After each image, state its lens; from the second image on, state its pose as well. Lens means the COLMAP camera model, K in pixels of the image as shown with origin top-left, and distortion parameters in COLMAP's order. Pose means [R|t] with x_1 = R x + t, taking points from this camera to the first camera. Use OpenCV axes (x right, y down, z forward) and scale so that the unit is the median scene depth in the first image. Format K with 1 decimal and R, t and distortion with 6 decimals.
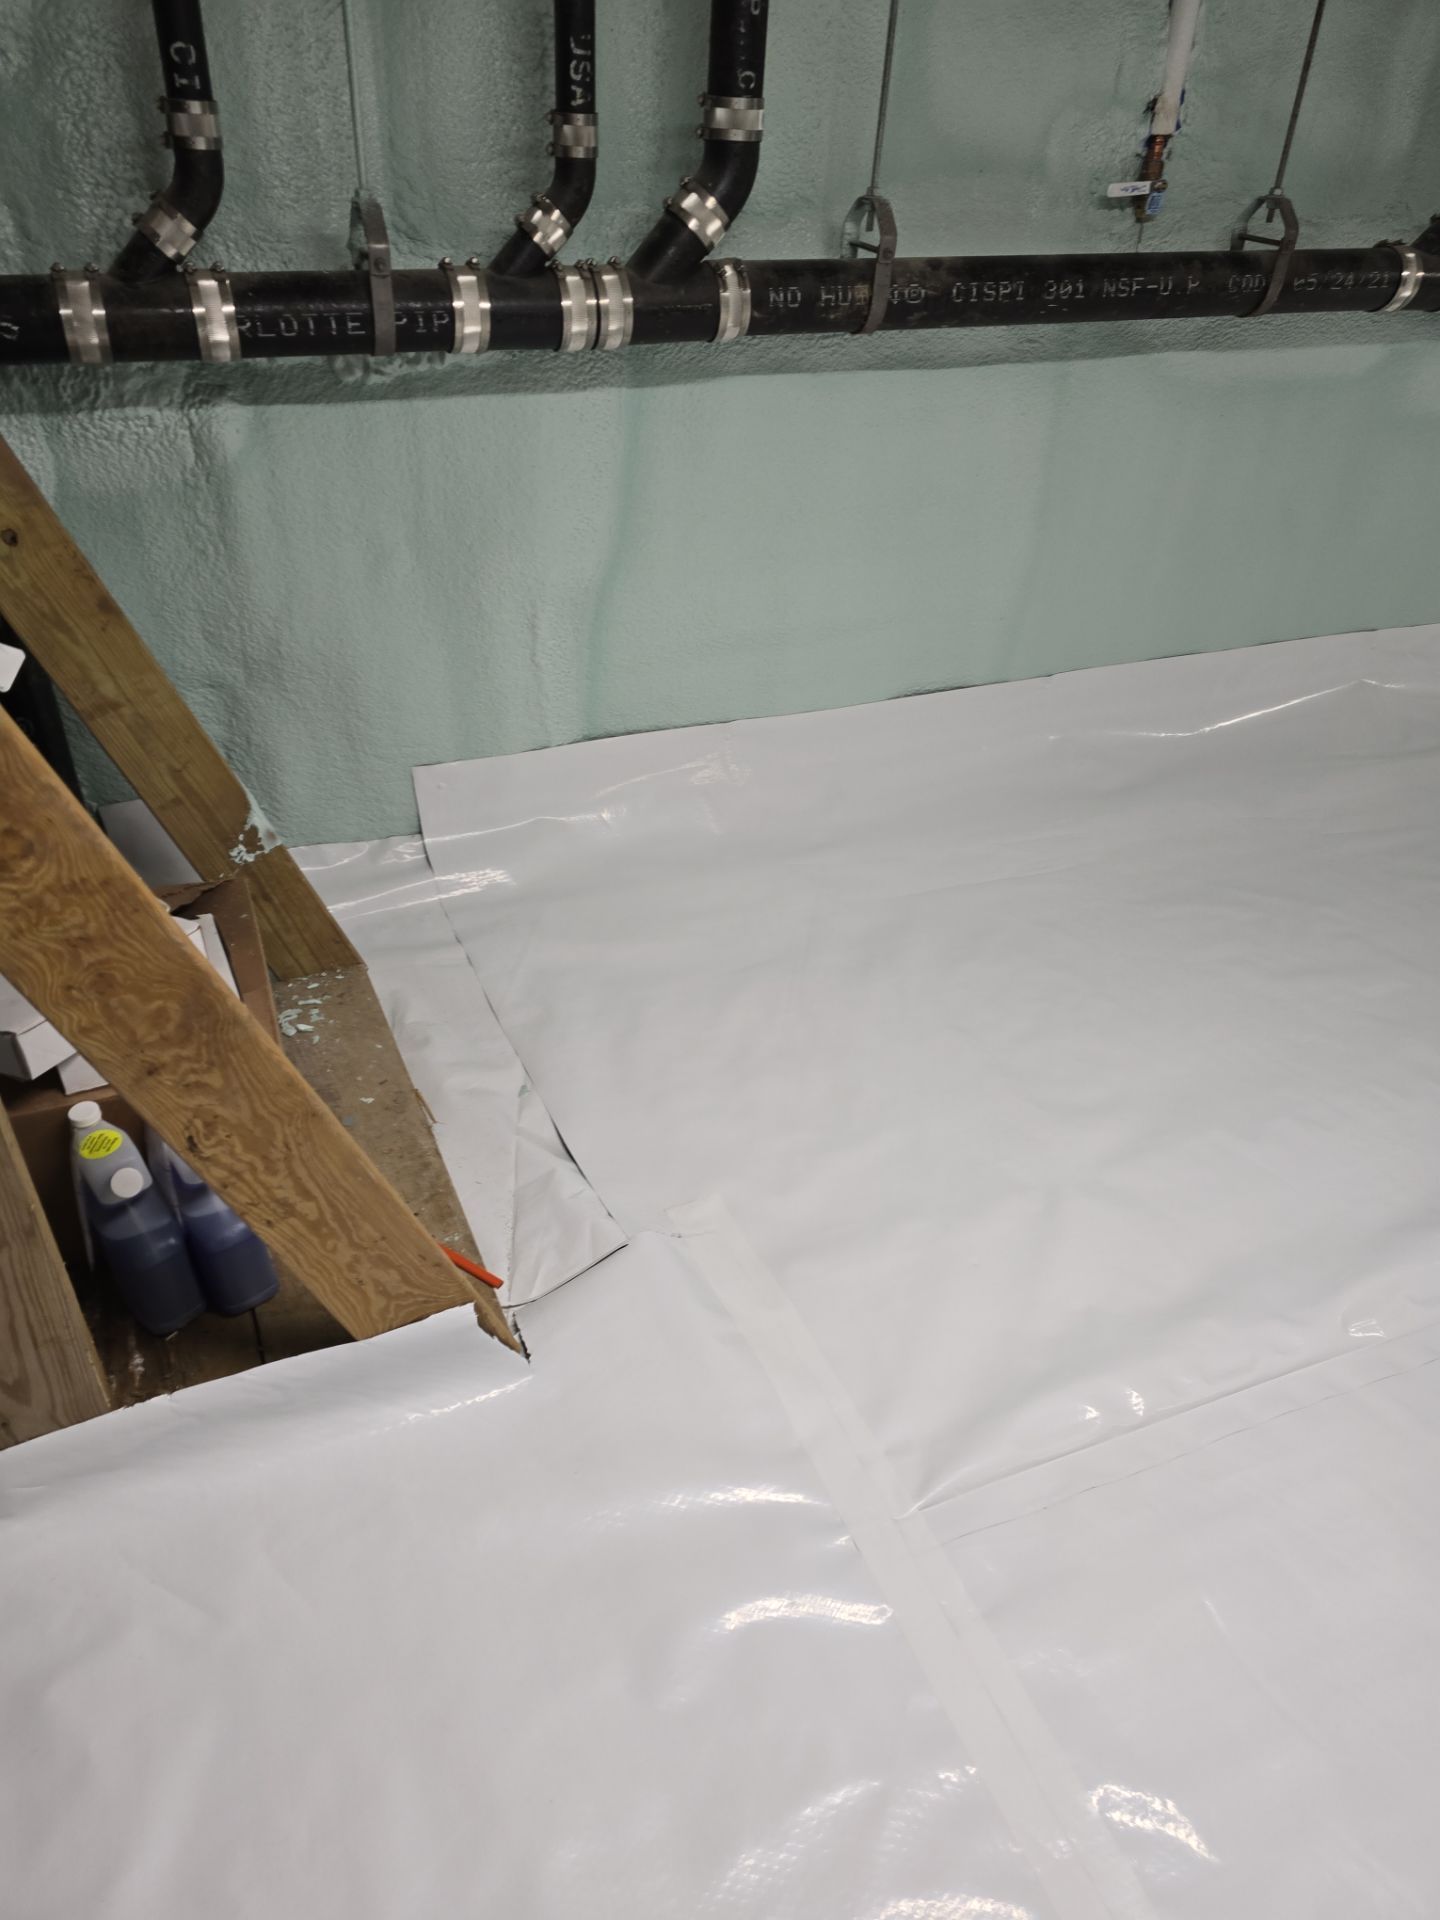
lens RADIAL K [[1240.3, 0, 739.9], [0, 1240.3, 964.0], [0, 0, 1]] dist [-0.006272, -0.004656]
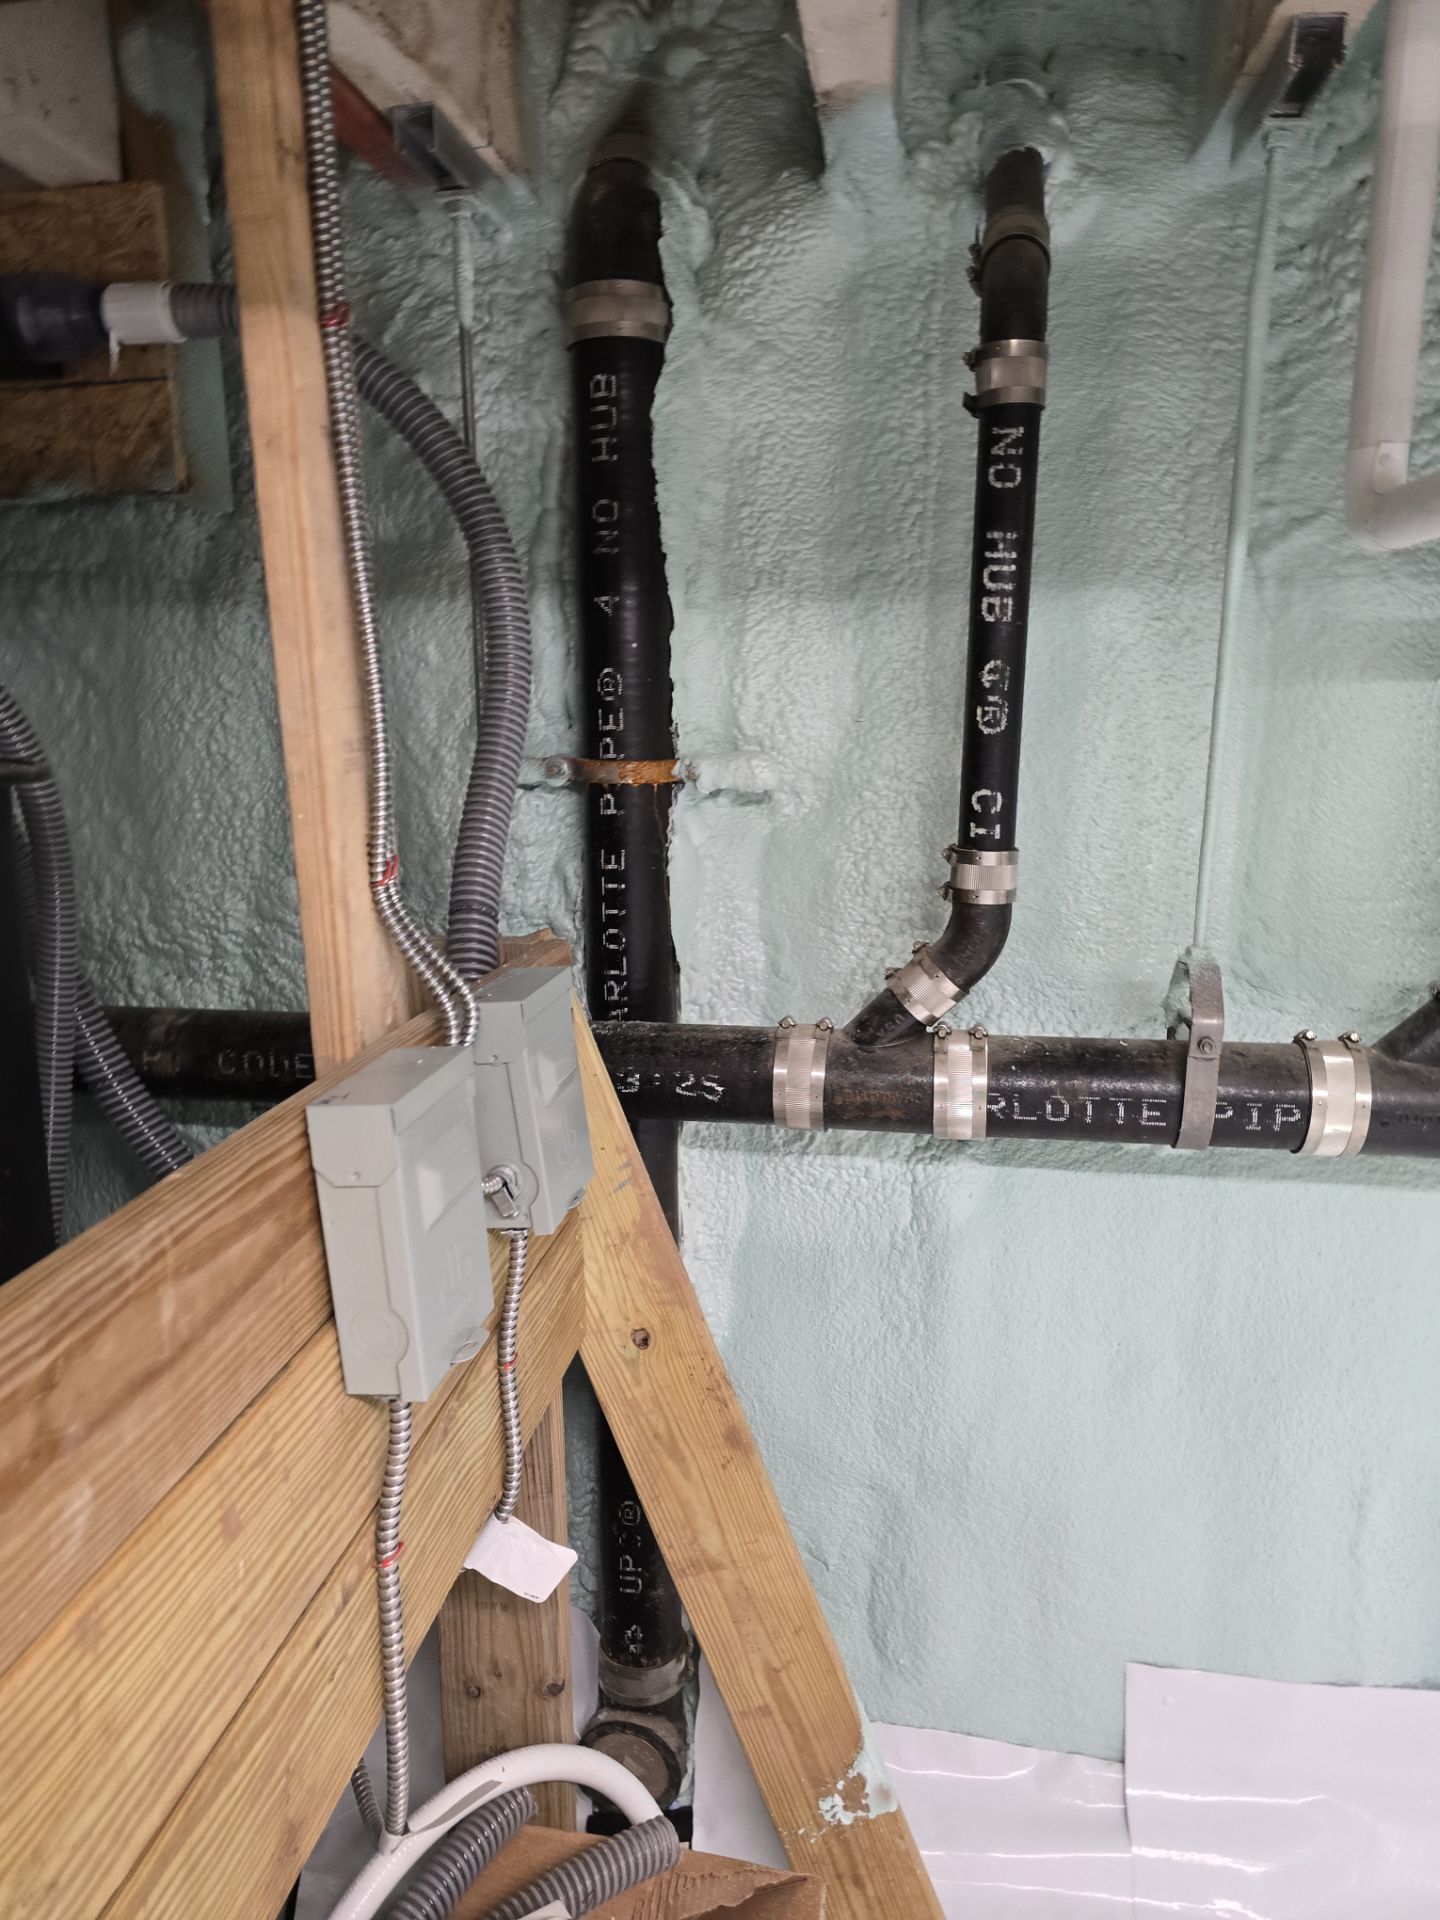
lens RADIAL K [[1284.8, 0, 715.9], [0, 1284.8, 968.4], [0, 0, 1]] dist [0.073011, -0.073543]
pose [[0.823866, 0.061902, -0.563393, -0.105225], [-0.293050, 0.897365, -0.329938, -0.269274], [0.485145, 0.436927, 0.757449, 0.285280]]
